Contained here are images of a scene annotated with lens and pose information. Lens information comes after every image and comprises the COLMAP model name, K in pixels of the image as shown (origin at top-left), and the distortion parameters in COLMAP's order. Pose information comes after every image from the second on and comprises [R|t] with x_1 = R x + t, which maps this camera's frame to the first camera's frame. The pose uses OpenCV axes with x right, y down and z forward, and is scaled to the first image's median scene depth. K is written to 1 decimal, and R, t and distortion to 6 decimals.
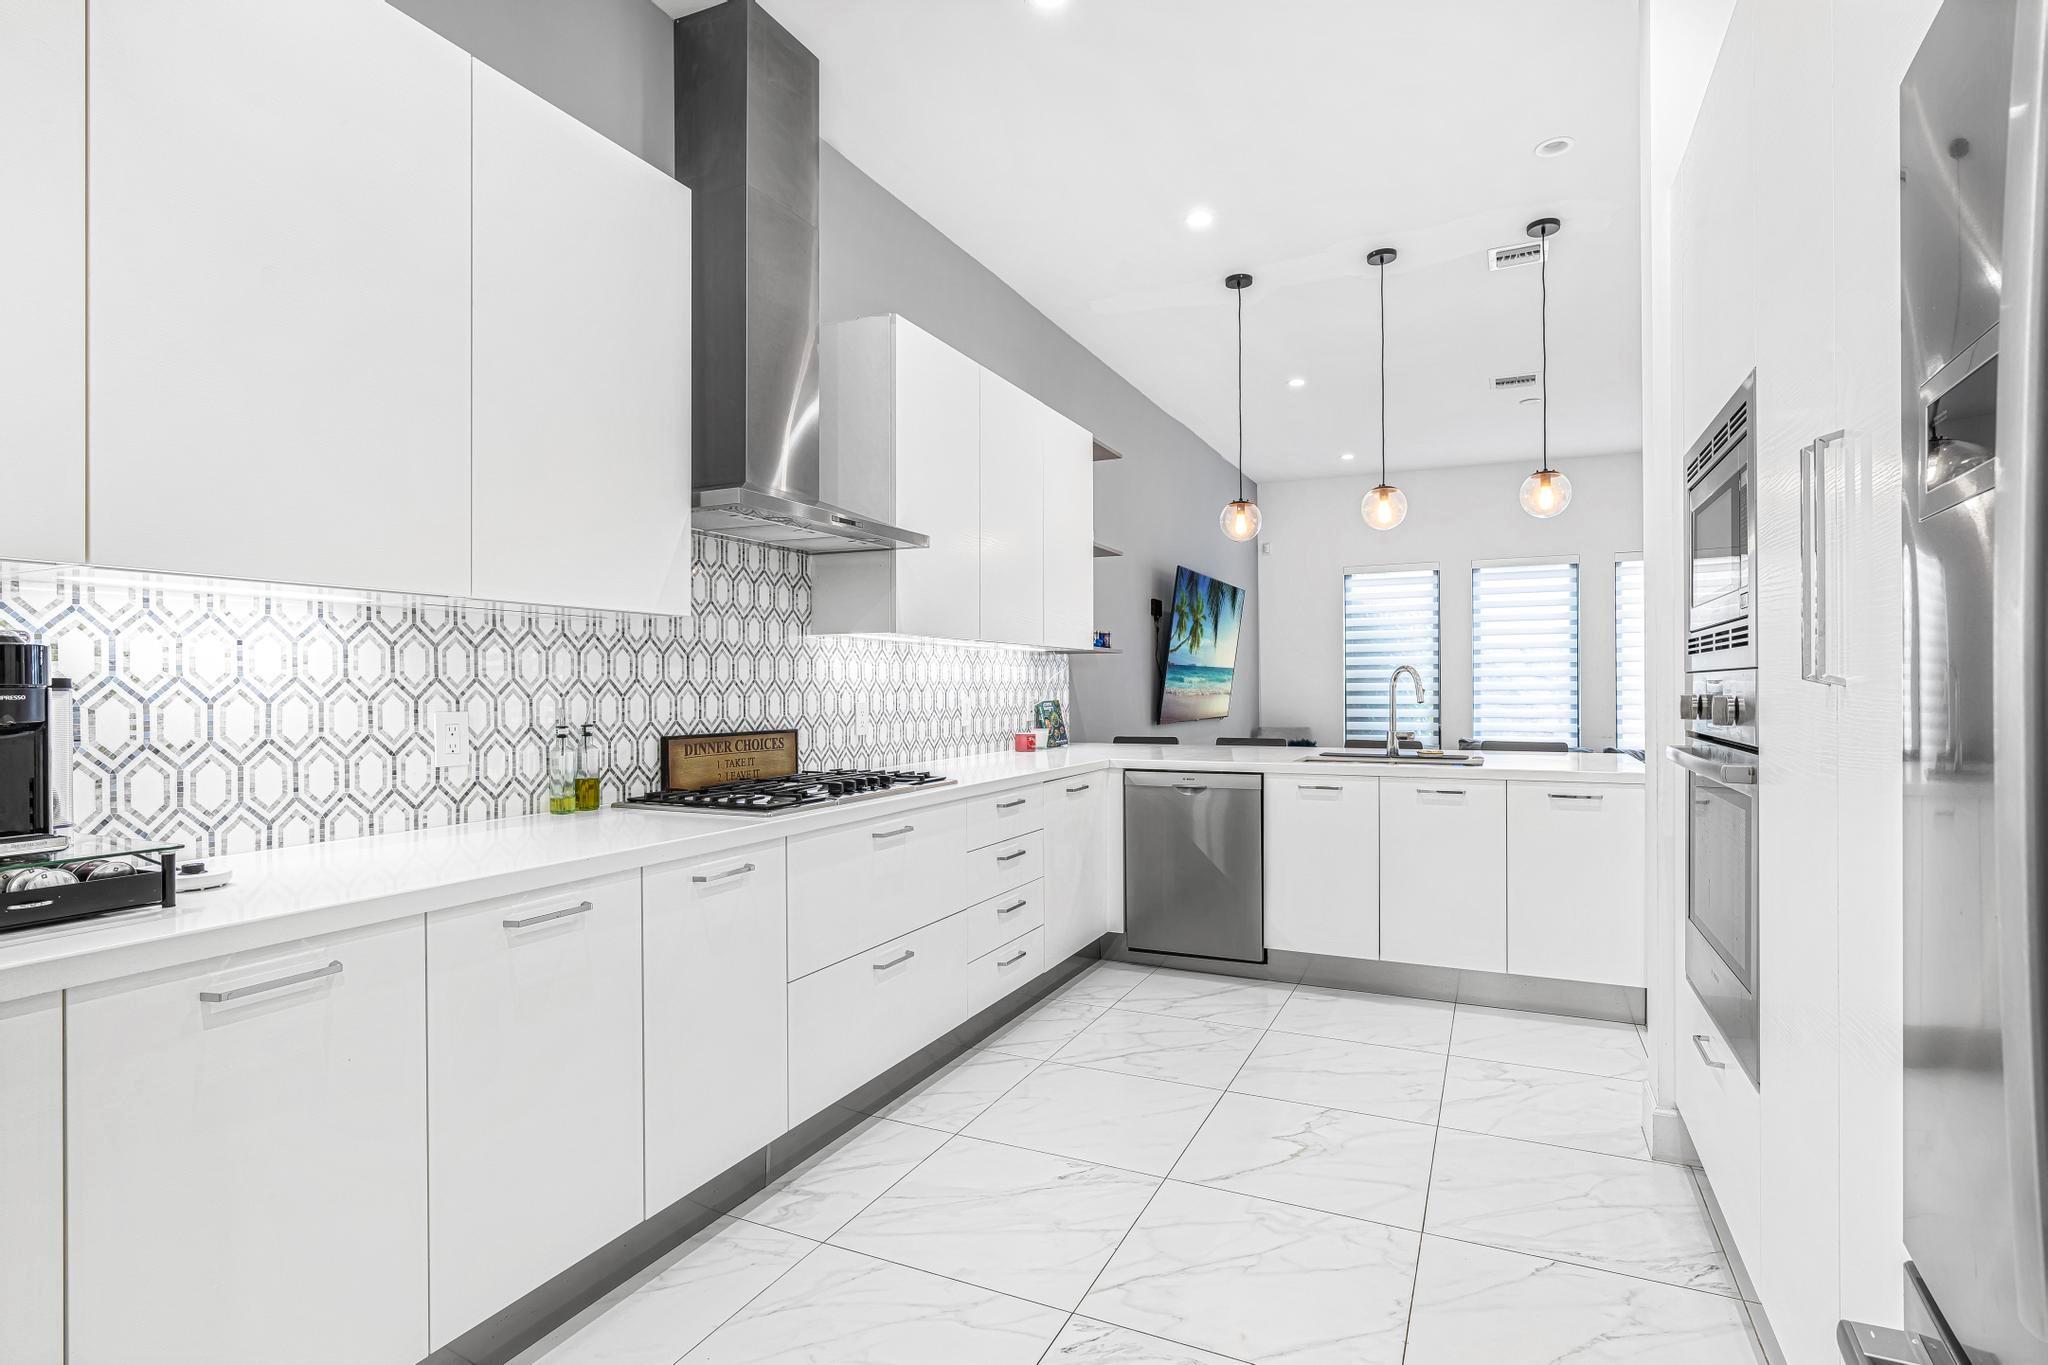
lens RADIAL K [[995.3, 0, 1039.2], [0, 995.3, 690.0], [0, 0, 1]] dist [-0.007197, 0.001892]
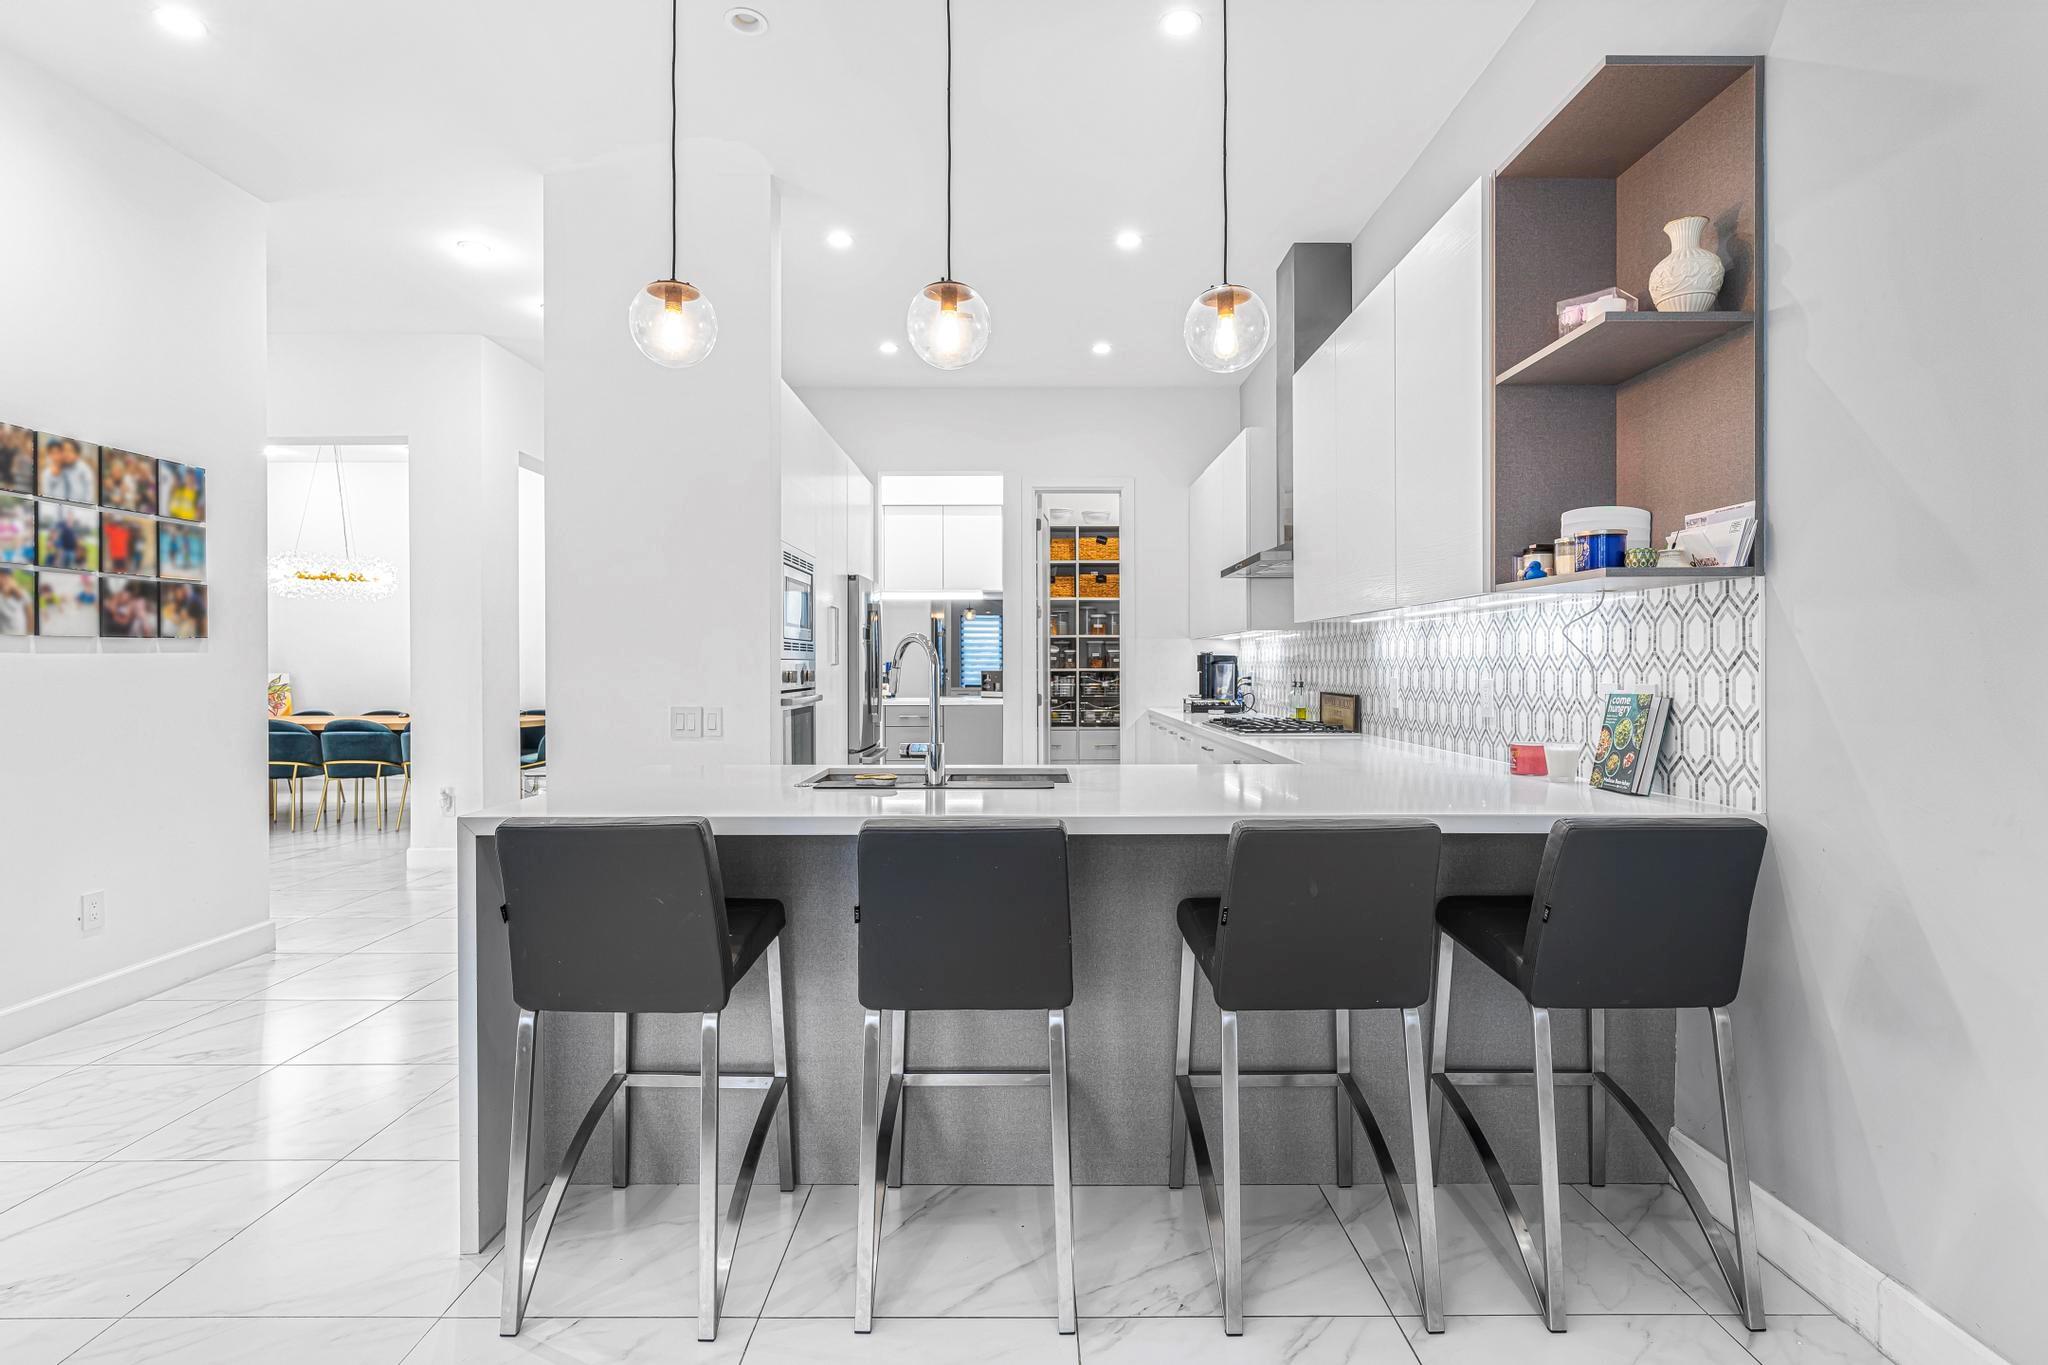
lens RADIAL K [[995.3, 0, 1037.3], [0, 995.3, 667.9], [0, 0, 1]] dist [-0.007197, 0.001892]
pose [[-0.907079, 0.009072, -0.420862, 0.598130], [0.006830, 0.999953, 0.006835, -0.008116], [0.420904, 0.003326, -0.907099, 1.706950]]
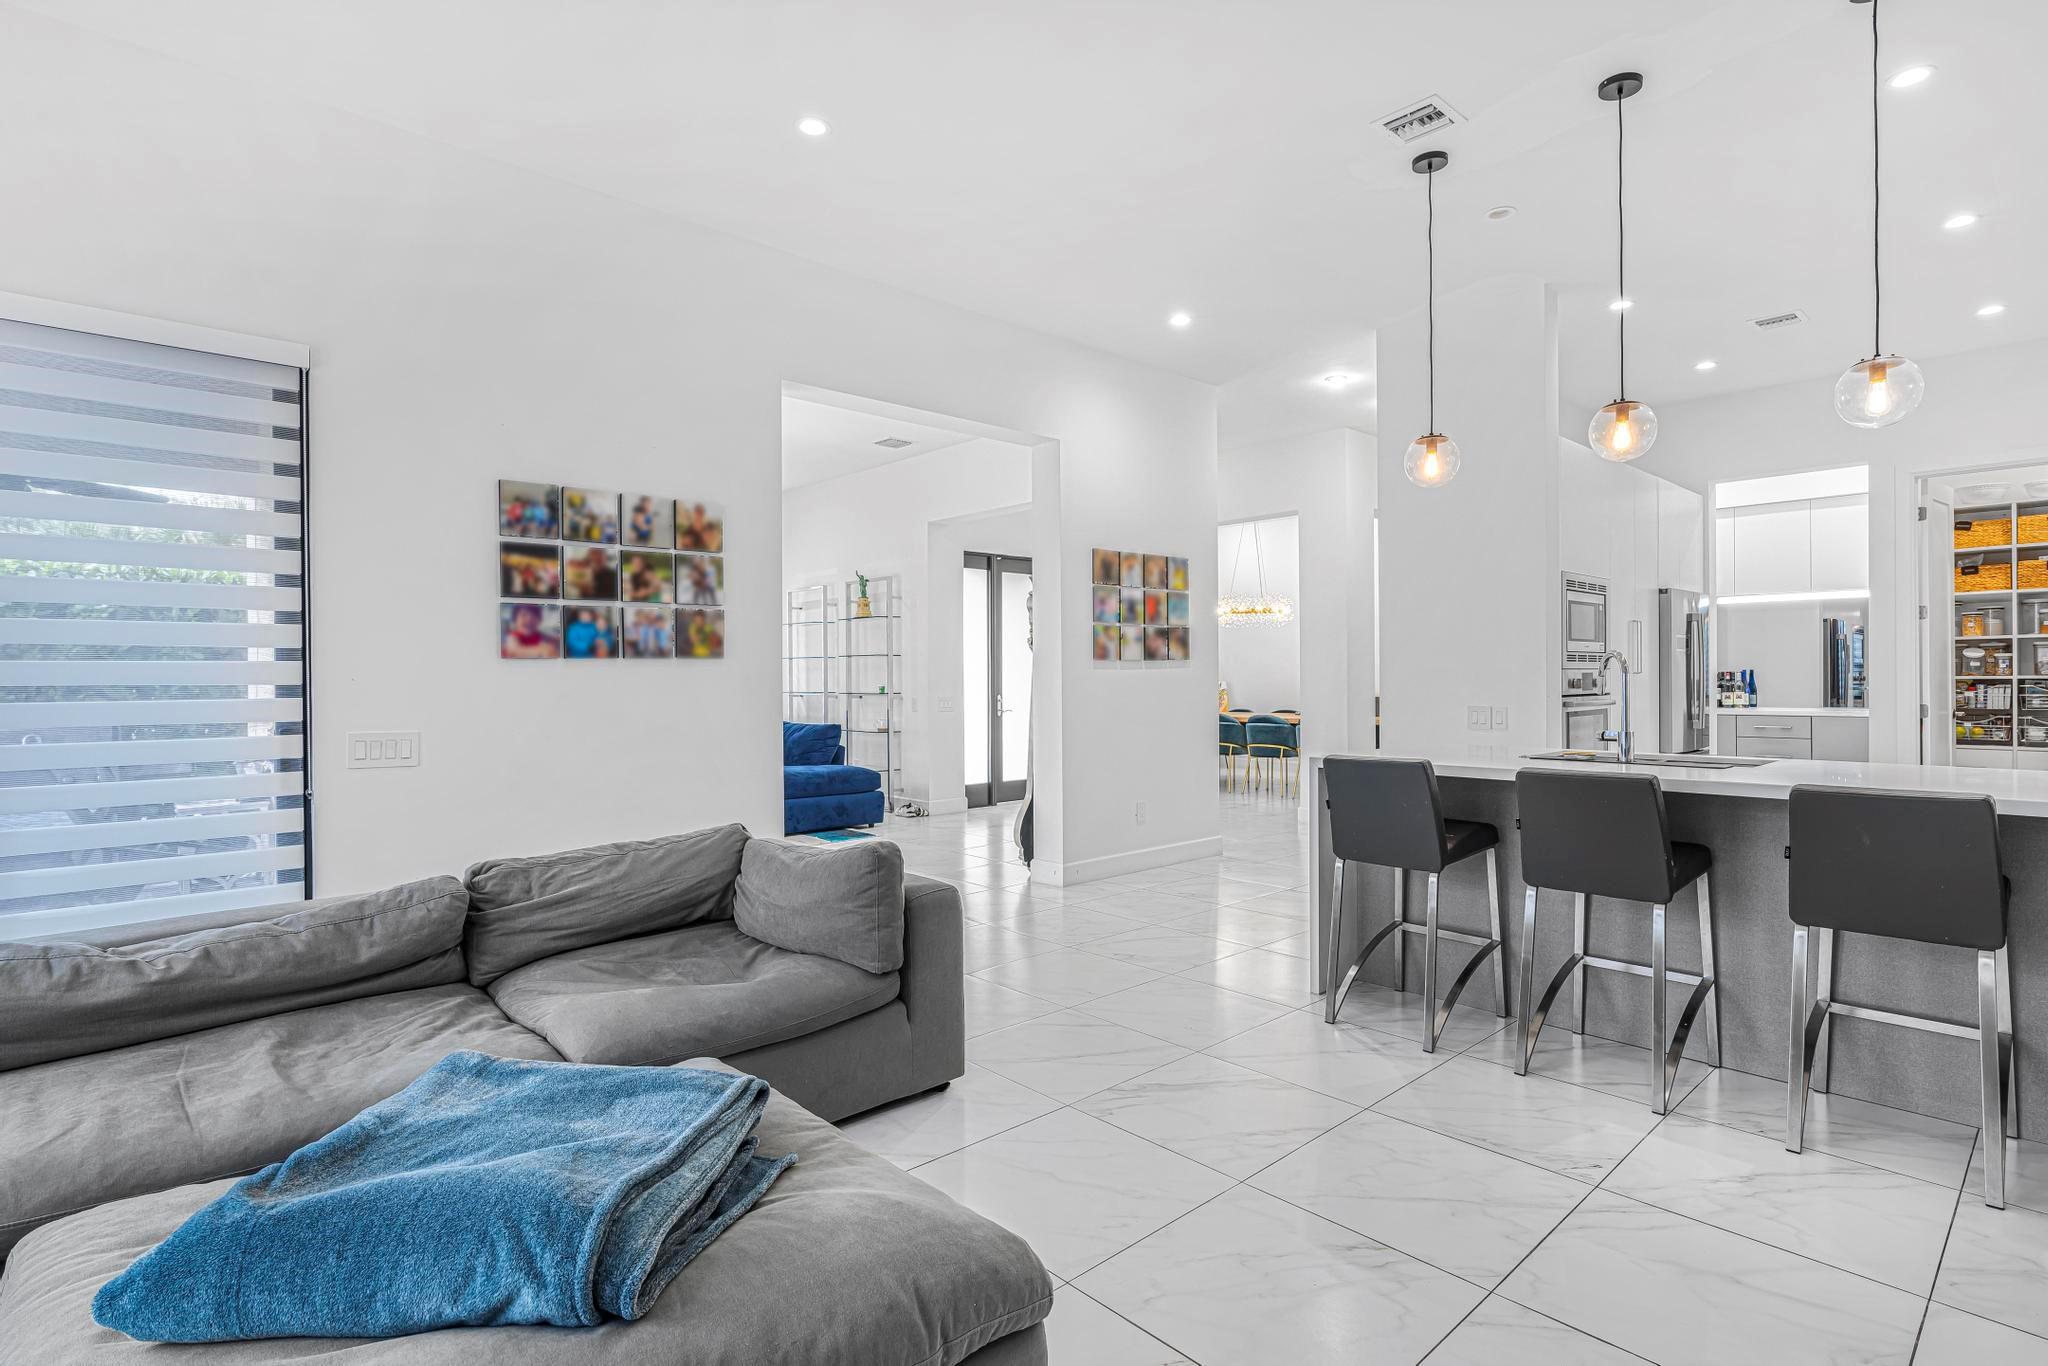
lens RADIAL K [[995.3, 0, 1010.4], [0, 995.3, 682.9], [0, 0, 1]] dist [-0.007197, 0.001892]
pose [[-0.912057, 0.009739, 0.409948, 0.521106], [0.012378, 0.999916, 0.003783, -0.007775], [-0.409877, 0.008525, -0.912101, 2.120351]]
